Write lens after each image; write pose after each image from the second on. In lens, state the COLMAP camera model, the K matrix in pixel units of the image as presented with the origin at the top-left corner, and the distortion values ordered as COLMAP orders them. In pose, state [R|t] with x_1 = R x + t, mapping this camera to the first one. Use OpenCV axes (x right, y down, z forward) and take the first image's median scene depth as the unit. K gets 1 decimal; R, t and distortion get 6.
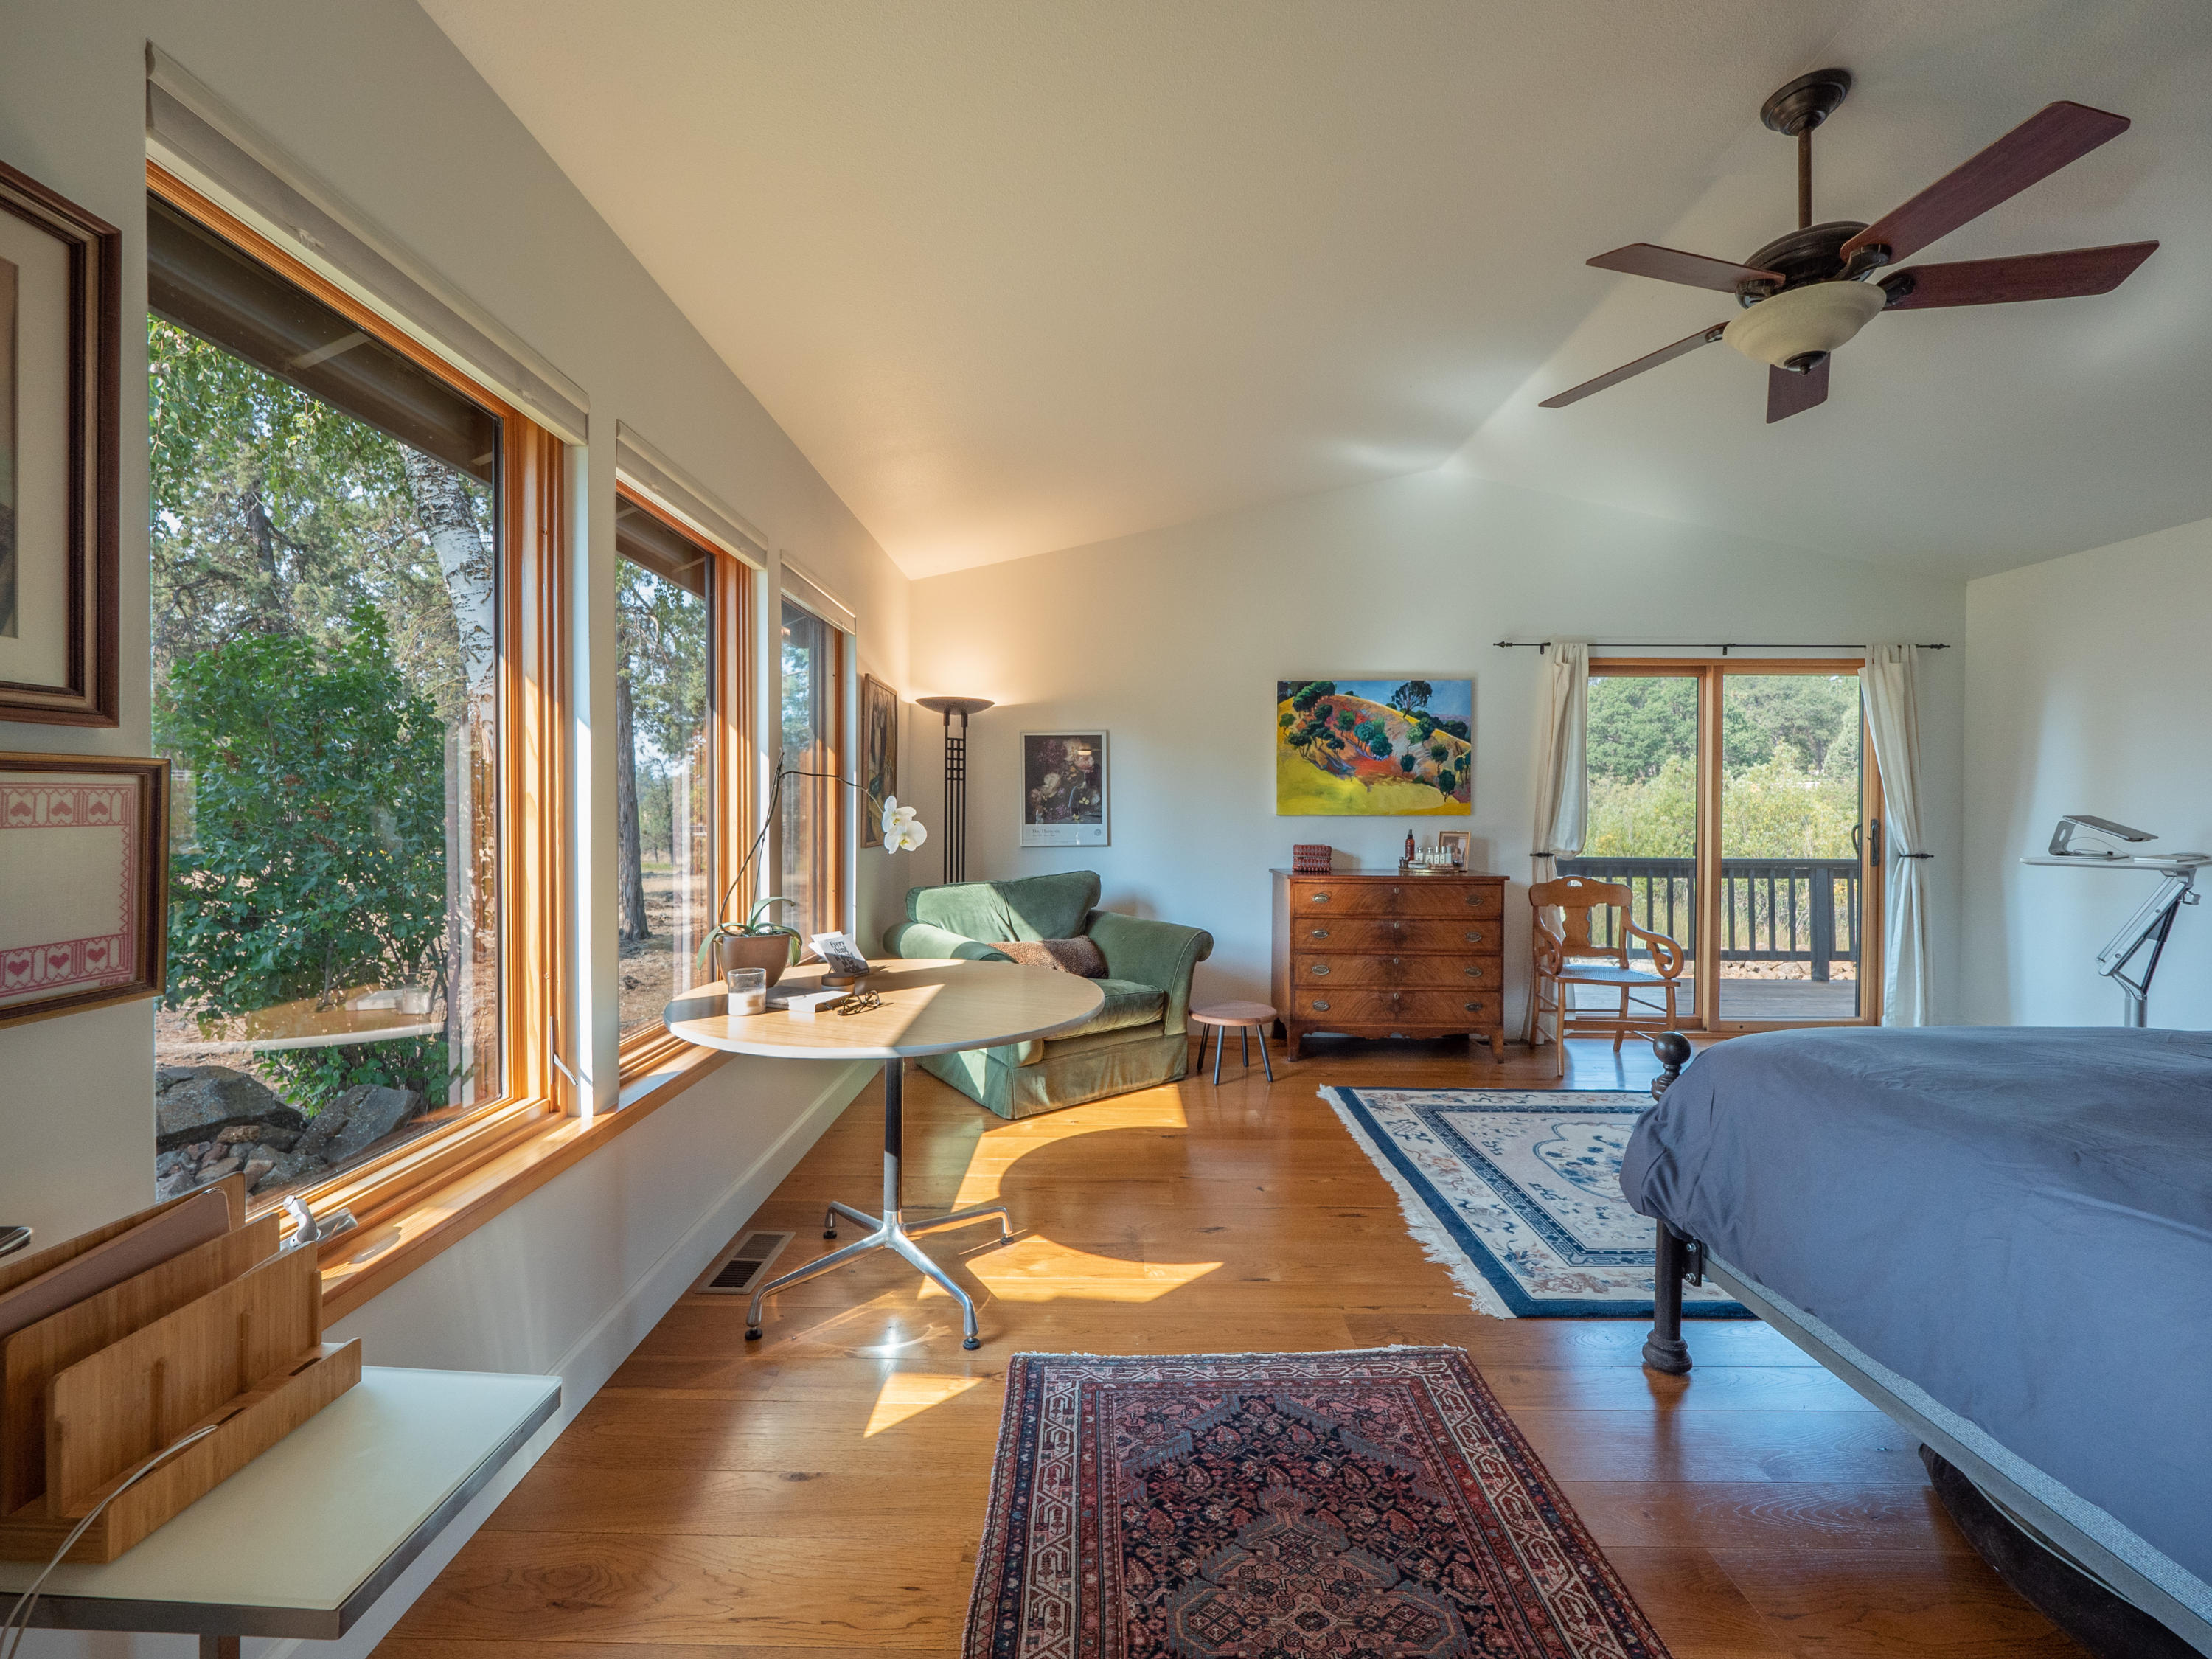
lens RADIAL K [[936.3, 0, 1086.3], [0, 936.3, 822.8], [0, 0, 1]] dist [0.005845, -0.000181]
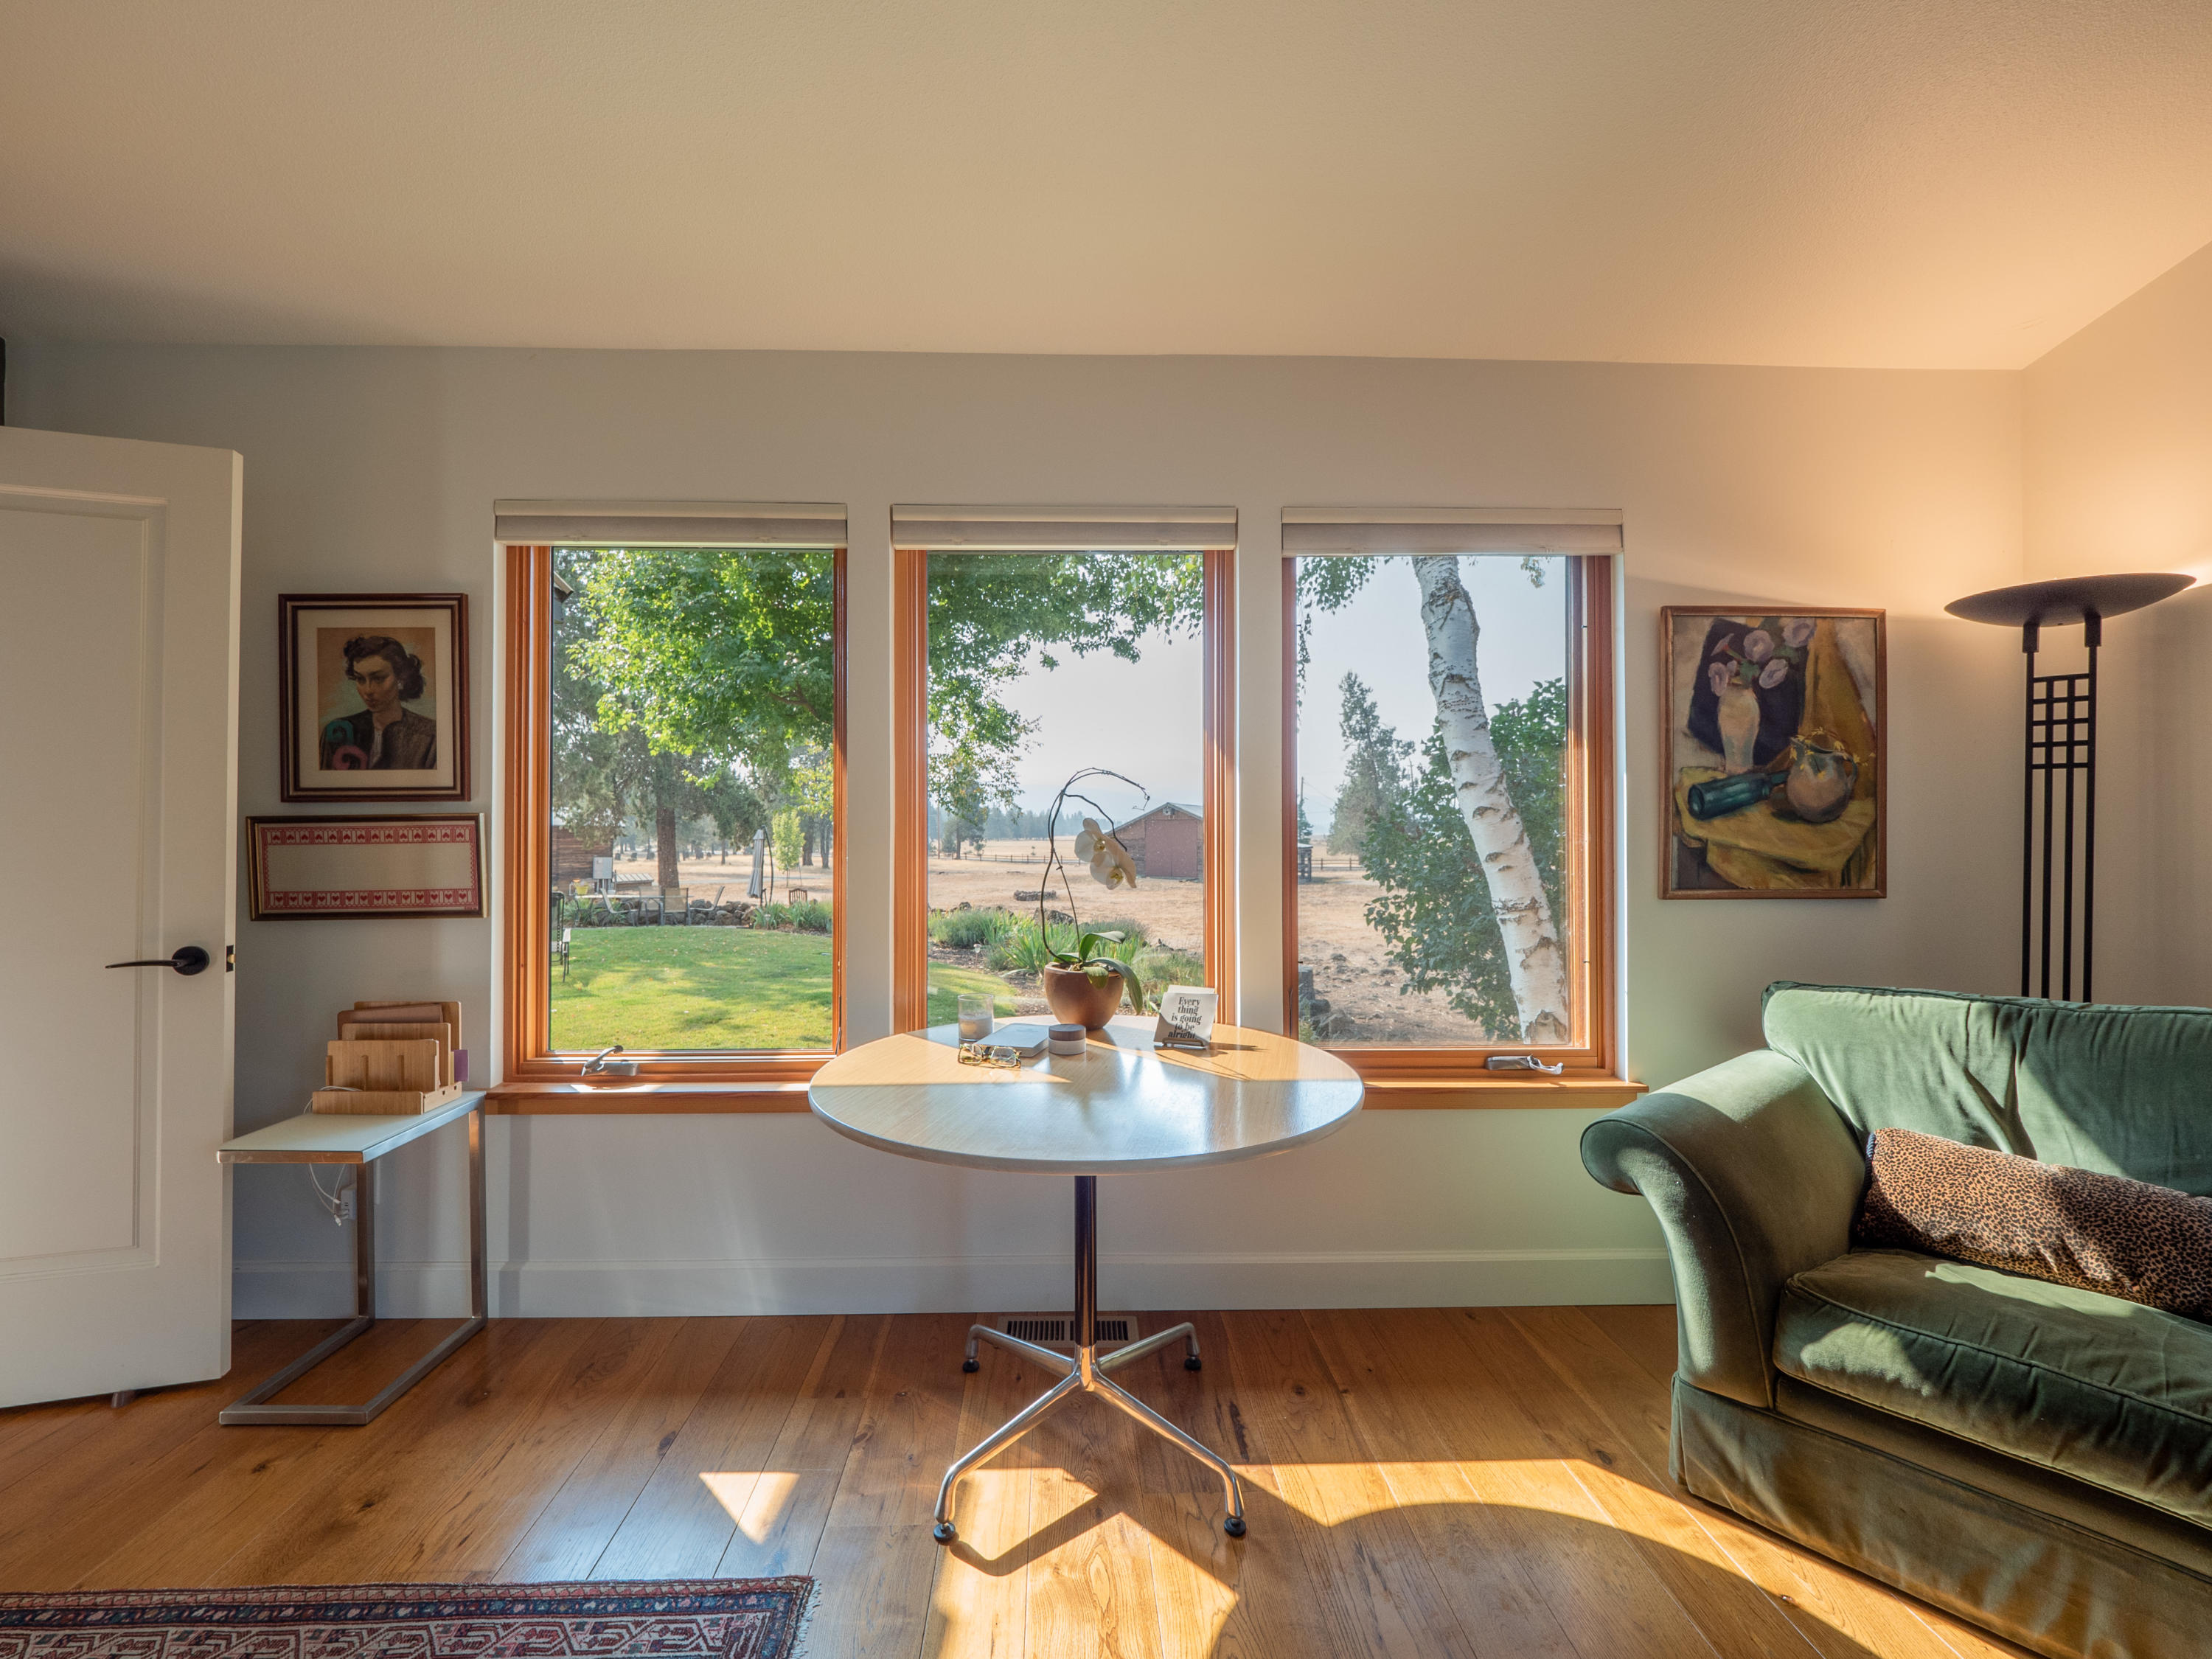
lens RADIAL K [[936.3, 0, 1086.3], [0, 936.3, 822.8], [0, 0, 1]] dist [0.005845, -0.000181]
pose [[0.047705, -0.011638, -0.998794, 0.402010], [-0.012474, 0.999847, -0.012246, -0.010582], [0.998784, 0.013044, 0.047552, 0.699528]]
